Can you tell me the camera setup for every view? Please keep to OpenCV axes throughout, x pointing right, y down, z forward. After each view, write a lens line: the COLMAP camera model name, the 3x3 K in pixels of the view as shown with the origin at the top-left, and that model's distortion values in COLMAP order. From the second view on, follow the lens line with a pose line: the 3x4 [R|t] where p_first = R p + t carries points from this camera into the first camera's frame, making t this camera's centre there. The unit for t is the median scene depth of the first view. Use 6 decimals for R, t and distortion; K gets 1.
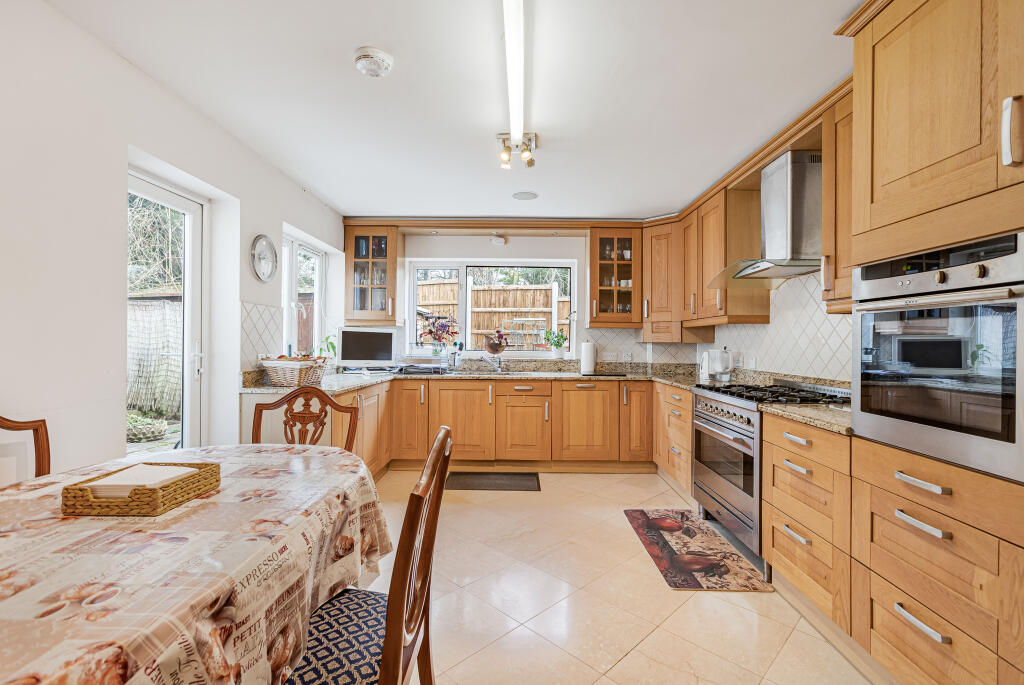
lens RADIAL K [[463.9, 0, 515.8], [0, 463.9, 342.2], [0, 0, 1]] dist [0.003610, 0.000363]
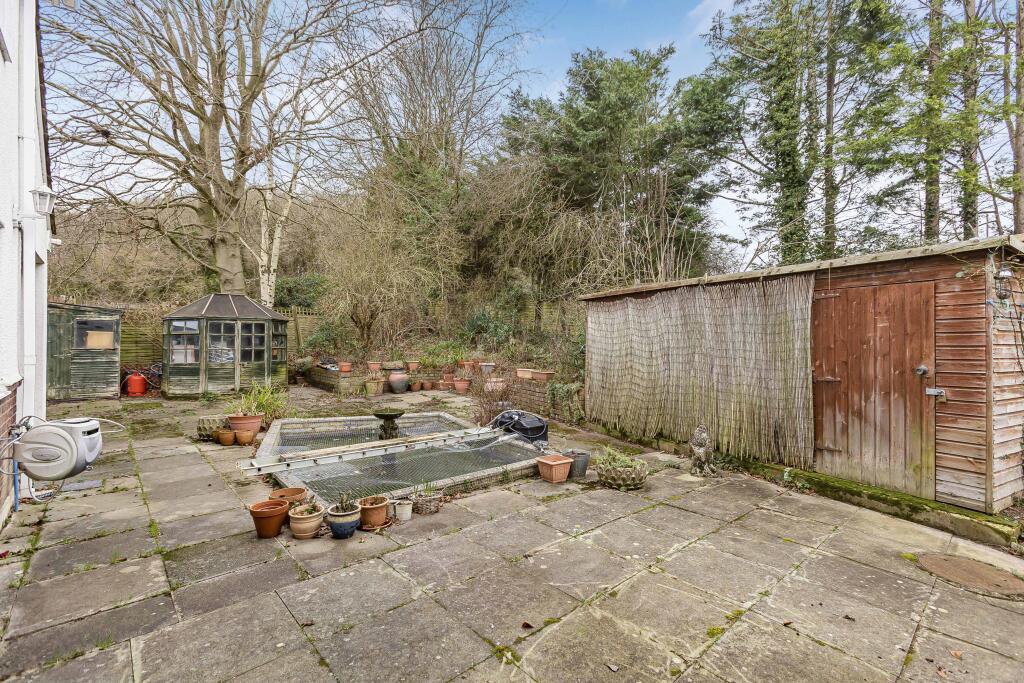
lens RADIAL K [[463.9, 0, 510.2], [0, 463.9, 340.8], [0, 0, 1]] dist [0.003610, 0.000363]
pose [[0.677586, -0.002700, -0.735438, -0.290868], [0.003599, 0.999993, -0.000356, -0.014268], [0.735435, -0.002405, 0.677591, 0.286435]]
